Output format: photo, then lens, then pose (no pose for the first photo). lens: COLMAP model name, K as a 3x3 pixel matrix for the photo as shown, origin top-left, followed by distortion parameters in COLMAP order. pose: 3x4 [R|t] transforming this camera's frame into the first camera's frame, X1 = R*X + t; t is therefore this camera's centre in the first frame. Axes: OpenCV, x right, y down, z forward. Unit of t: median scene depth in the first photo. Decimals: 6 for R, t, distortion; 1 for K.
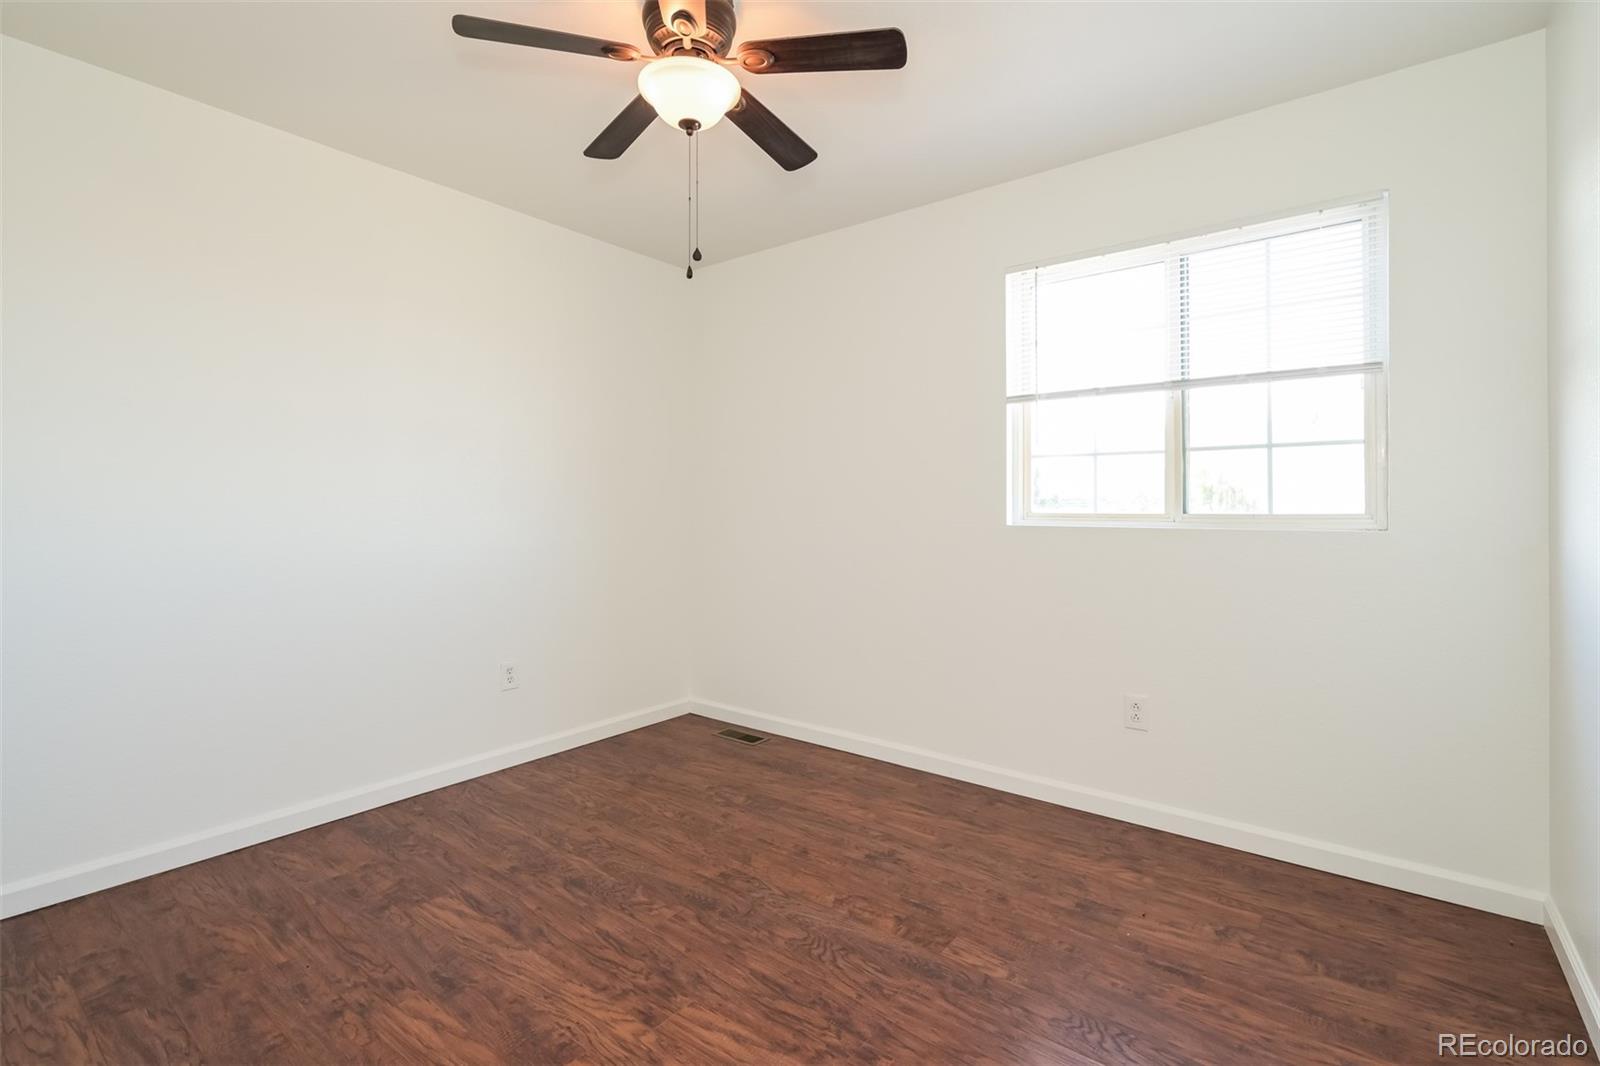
lens RADIAL K [[709.7, 0, 800.6], [0, 709.7, 519.9], [0, 0, 1]] dist [0.000180, 0.000522]
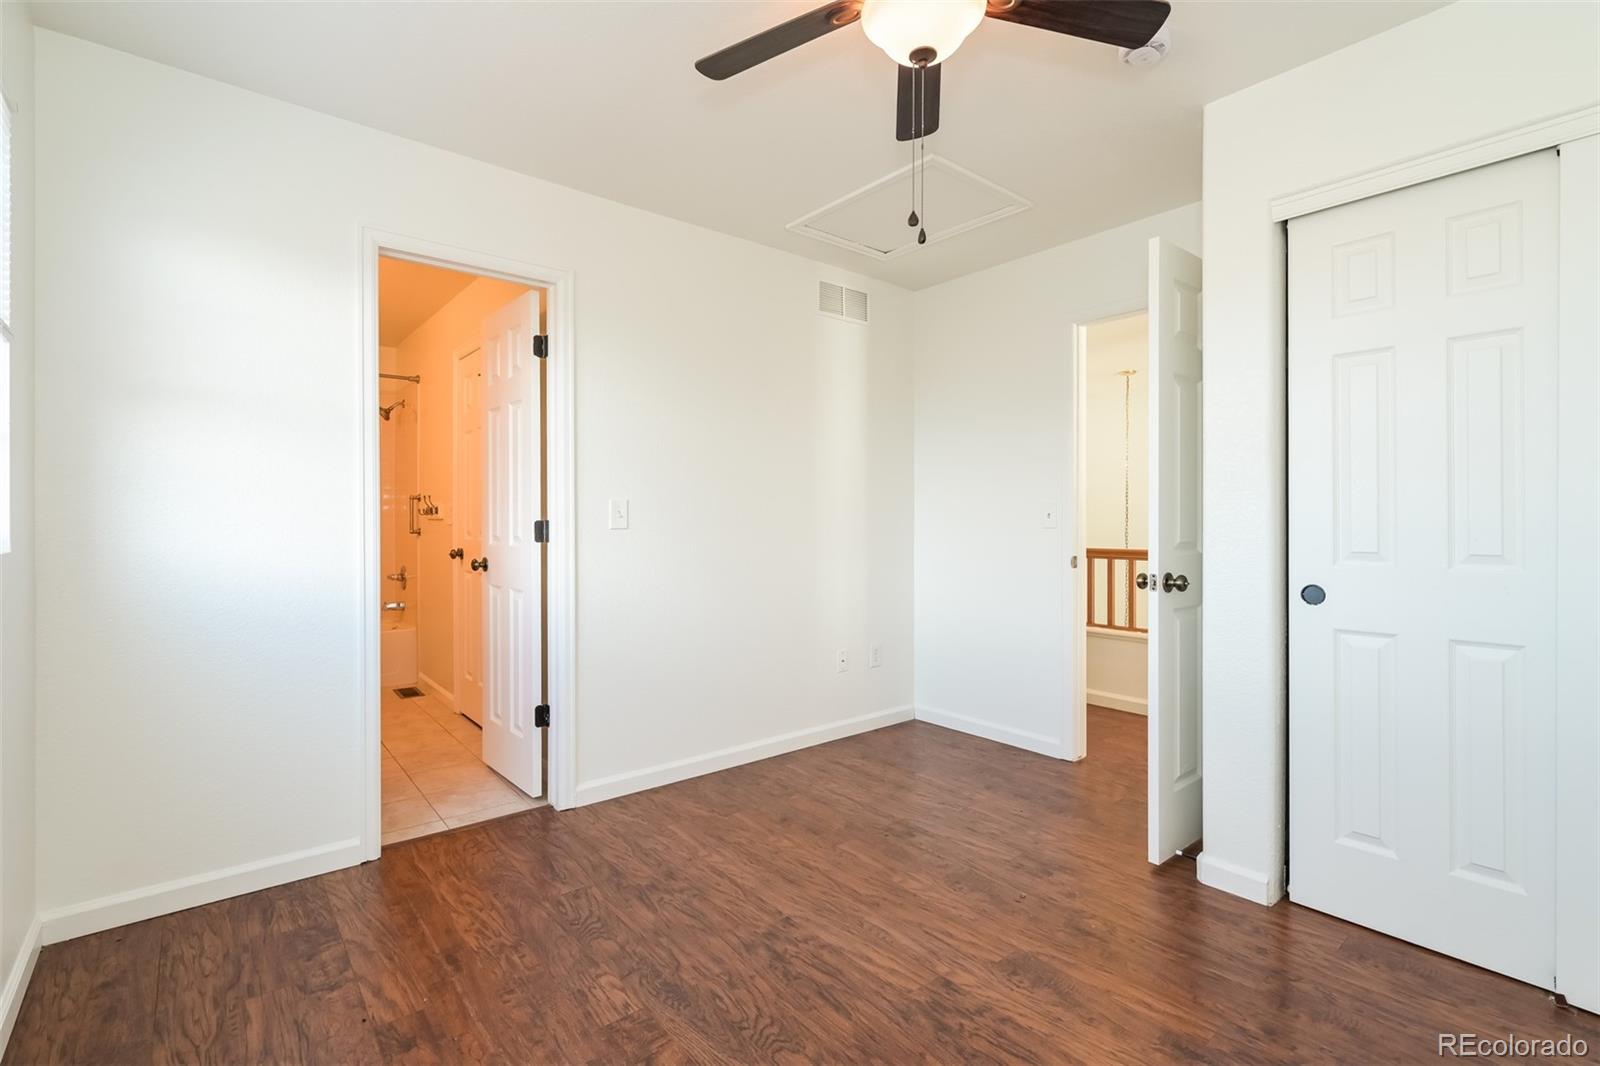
lens RADIAL K [[709.7, 0, 805.2], [0, 709.7, 523.2], [0, 0, 1]] dist [0.000180, 0.000522]
pose [[-0.977404, -0.002928, 0.211359, -0.214501], [0.002359, 0.999691, 0.024760, -0.038724], [-0.211366, 0.024699, -0.977095, 1.971163]]
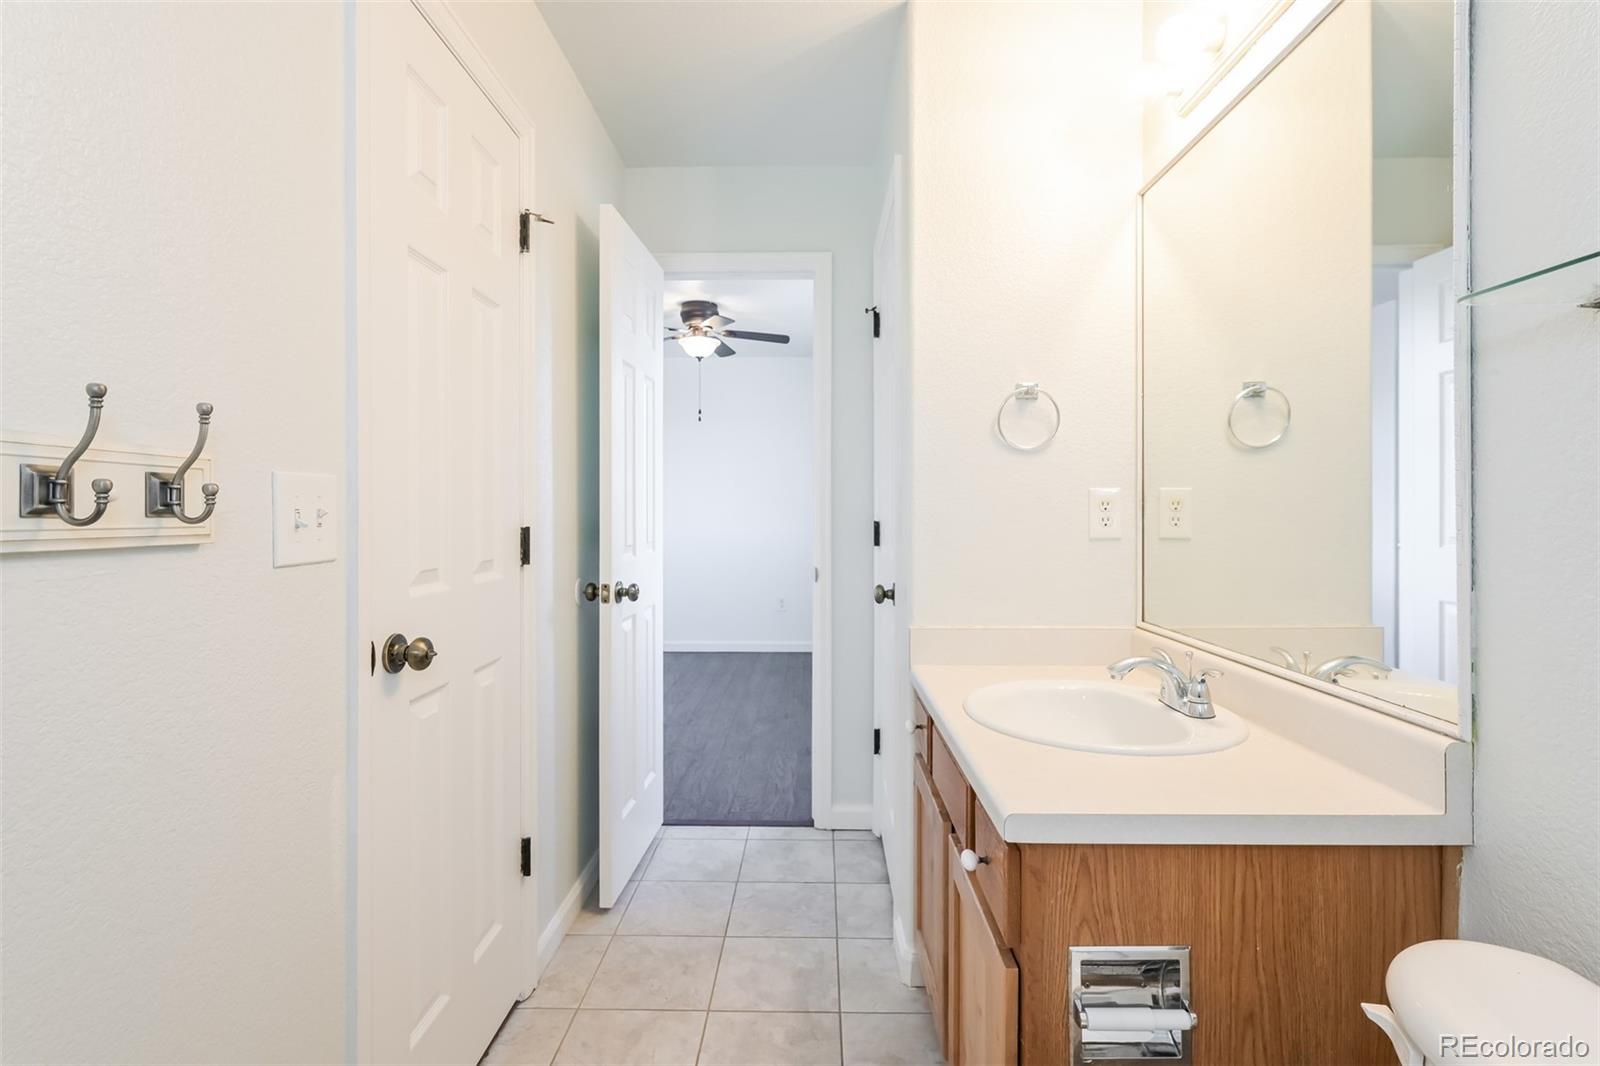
lens RADIAL K [[709.7, 0, 803.8], [0, 709.7, 522.9], [0, 0, 1]] dist [0.000180, 0.000522]
pose [[0.587899, 0.007527, -0.808899, 2.144940], [-0.008651, 0.999958, 0.003017, -0.001448], [0.808888, 0.005225, 0.587940, -0.144643]]
